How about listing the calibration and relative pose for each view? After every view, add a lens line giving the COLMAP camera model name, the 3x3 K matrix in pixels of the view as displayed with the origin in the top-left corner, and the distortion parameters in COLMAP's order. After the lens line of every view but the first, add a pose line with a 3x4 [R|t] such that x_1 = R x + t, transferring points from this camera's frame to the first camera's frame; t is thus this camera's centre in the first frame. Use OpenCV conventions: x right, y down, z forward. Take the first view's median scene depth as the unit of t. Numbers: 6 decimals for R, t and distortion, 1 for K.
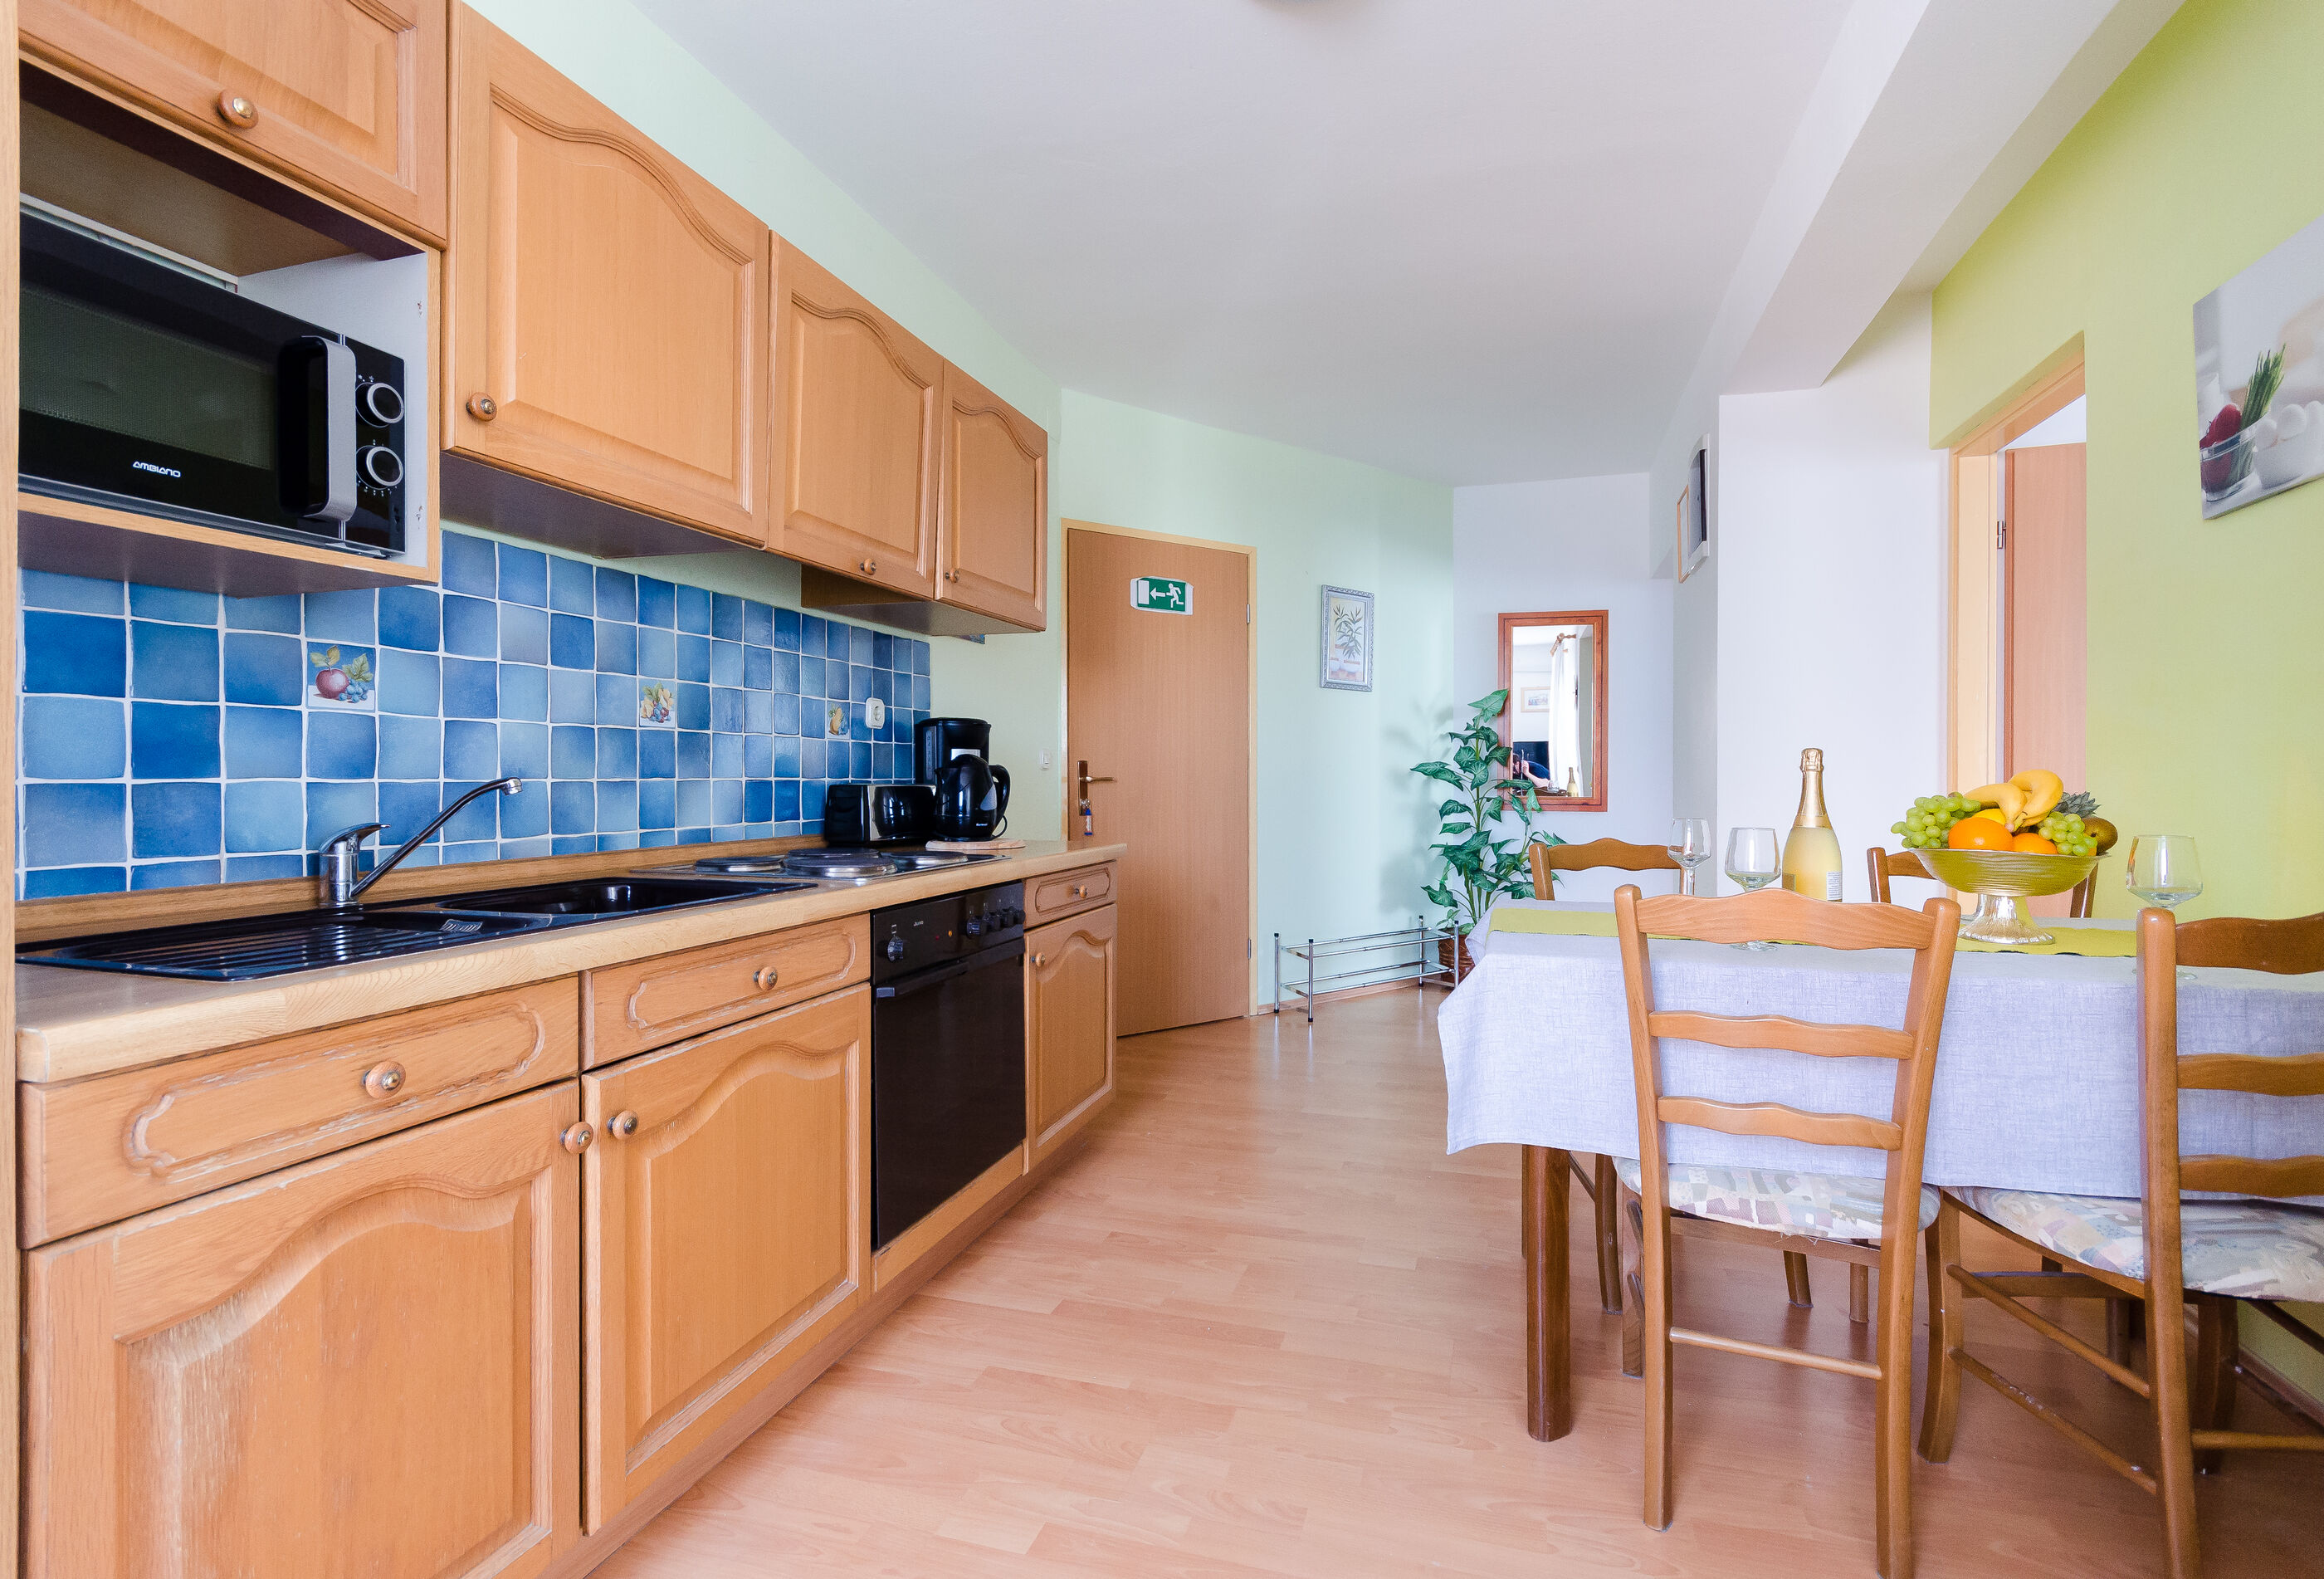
lens RADIAL K [[1251.4, 0, 1061.9], [0, 1251.4, 771.1], [0, 0, 1]] dist [-0.007018, 0.000777]
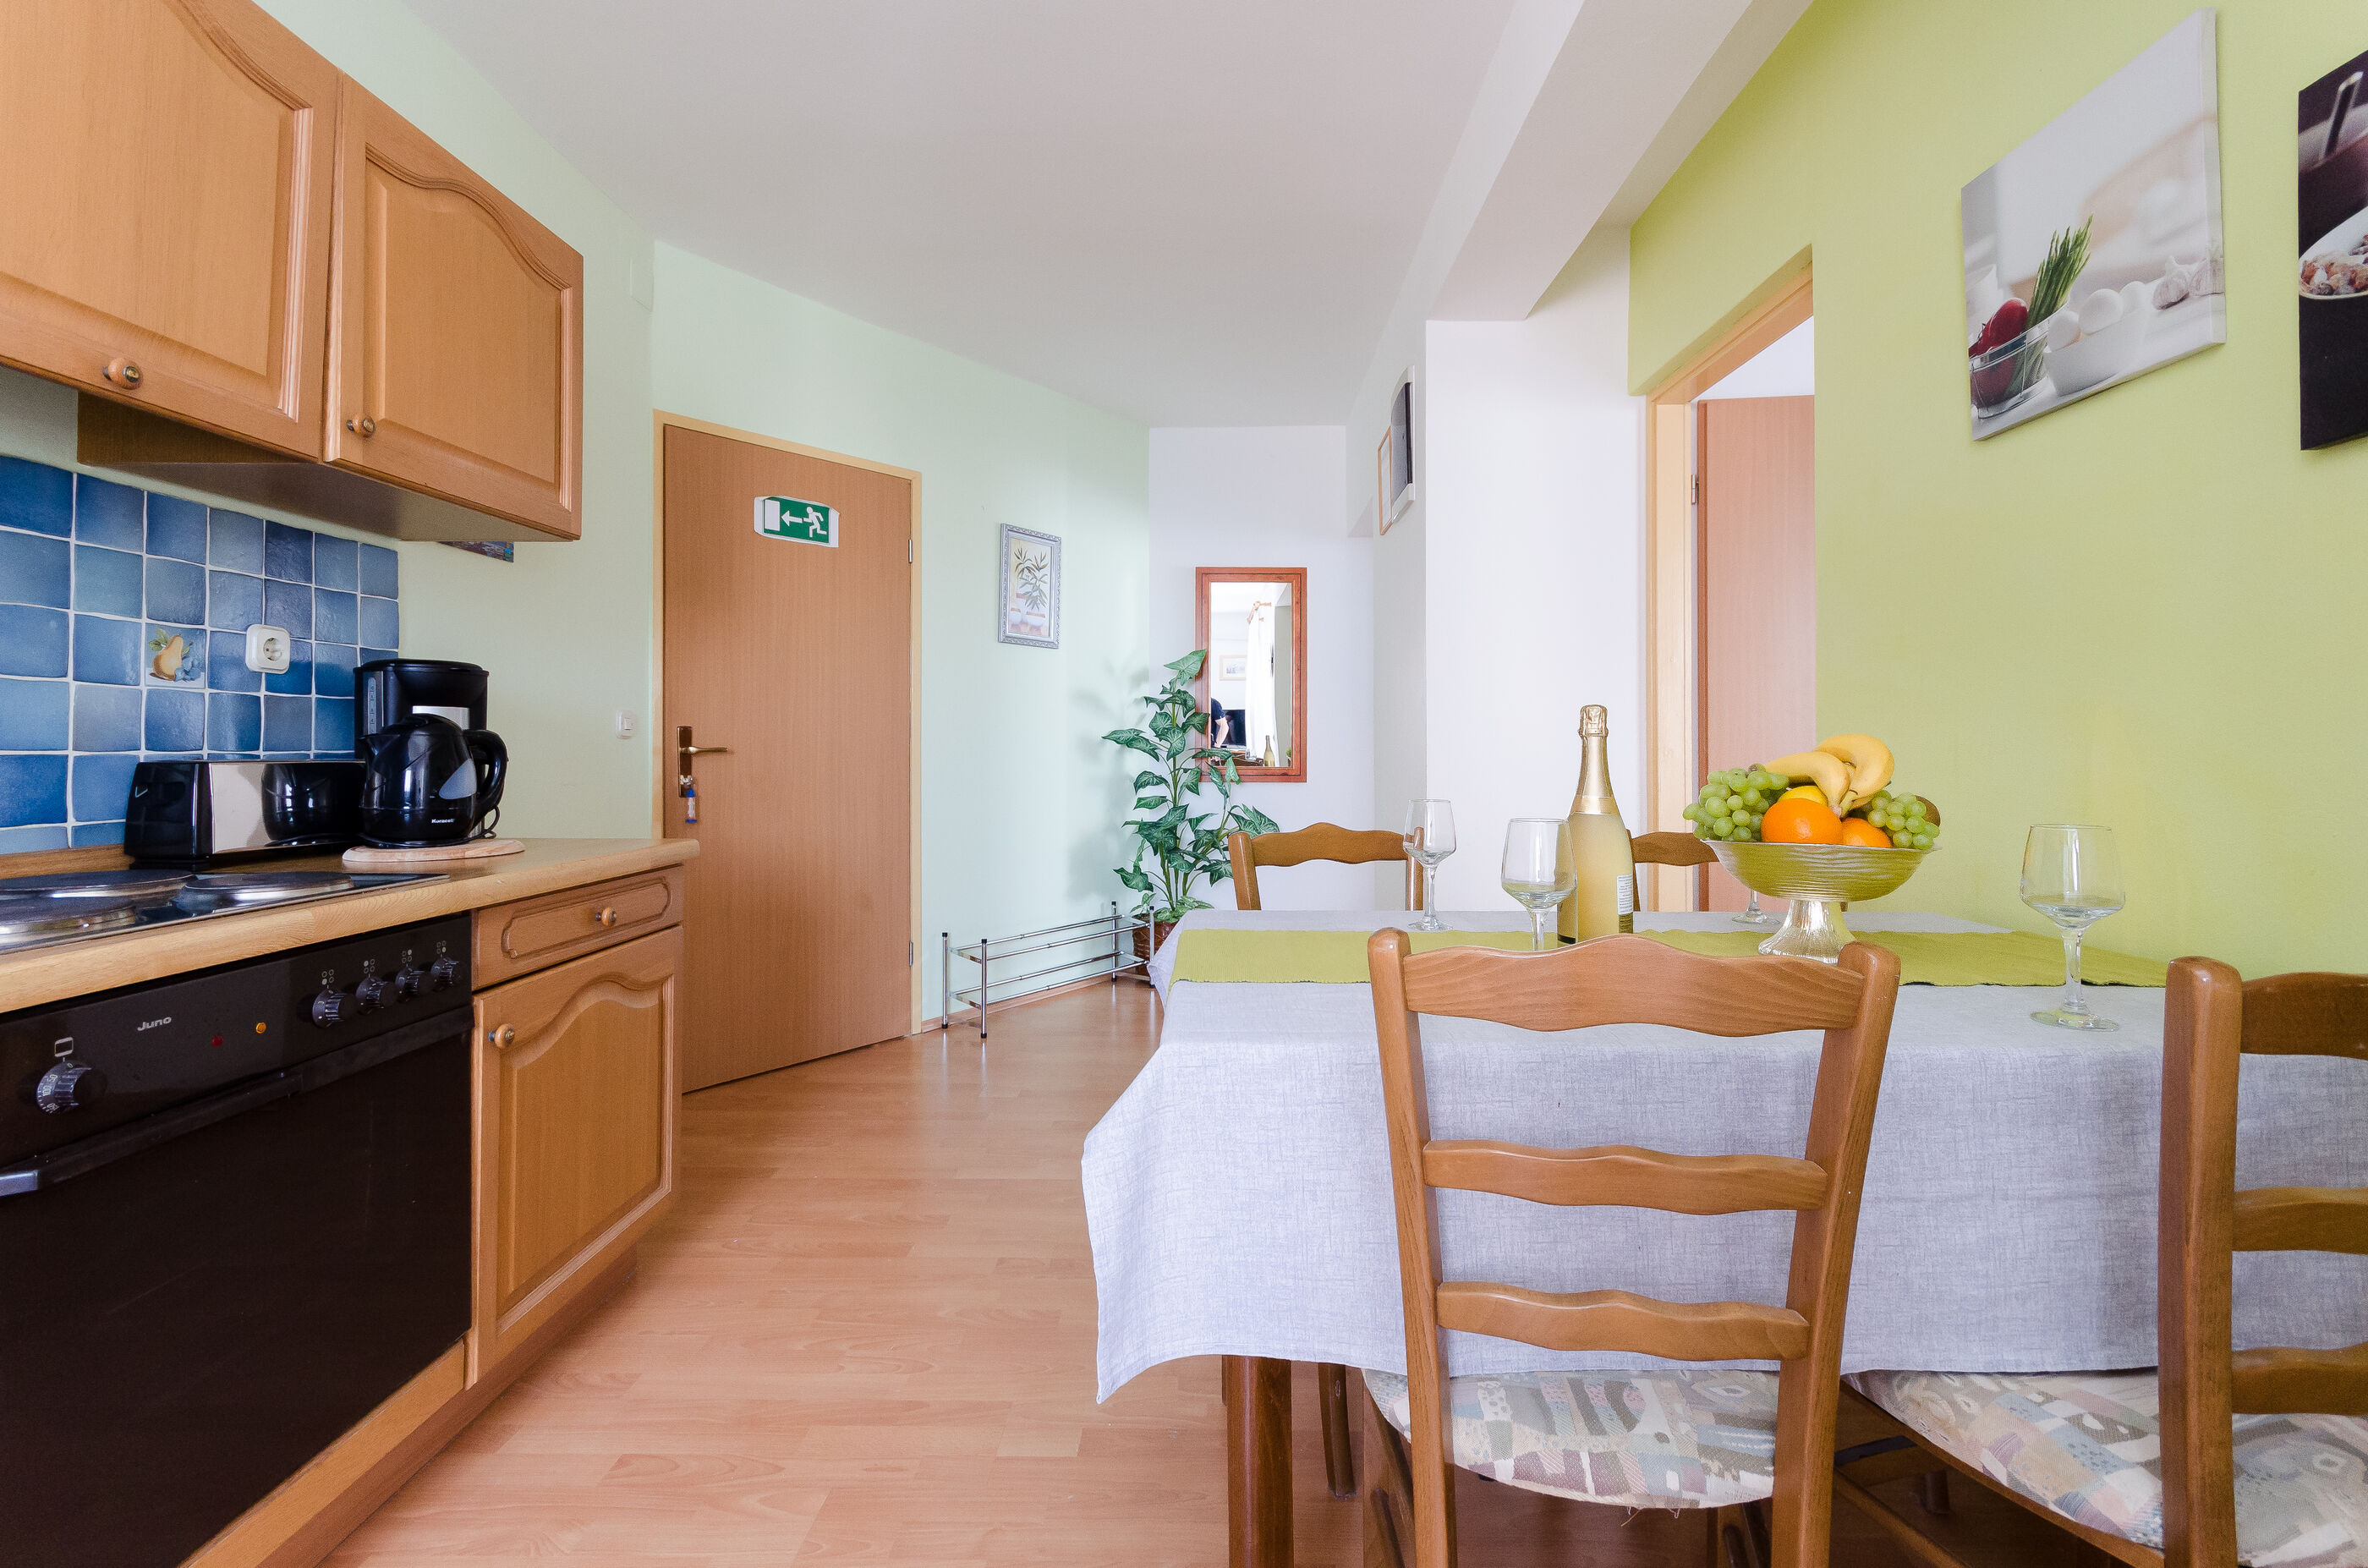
lens RADIAL K [[1206.8, 0, 1160.5], [0, 1206.8, 724.3], [0, 0, 1]] dist [-0.005869, -0.000361]
pose [[0.954557, 0.002235, 0.298020, 0.112618], [0.001839, 0.999909, -0.013389, 0.001400], [-0.298022, 0.013329, 0.954466, 0.303840]]
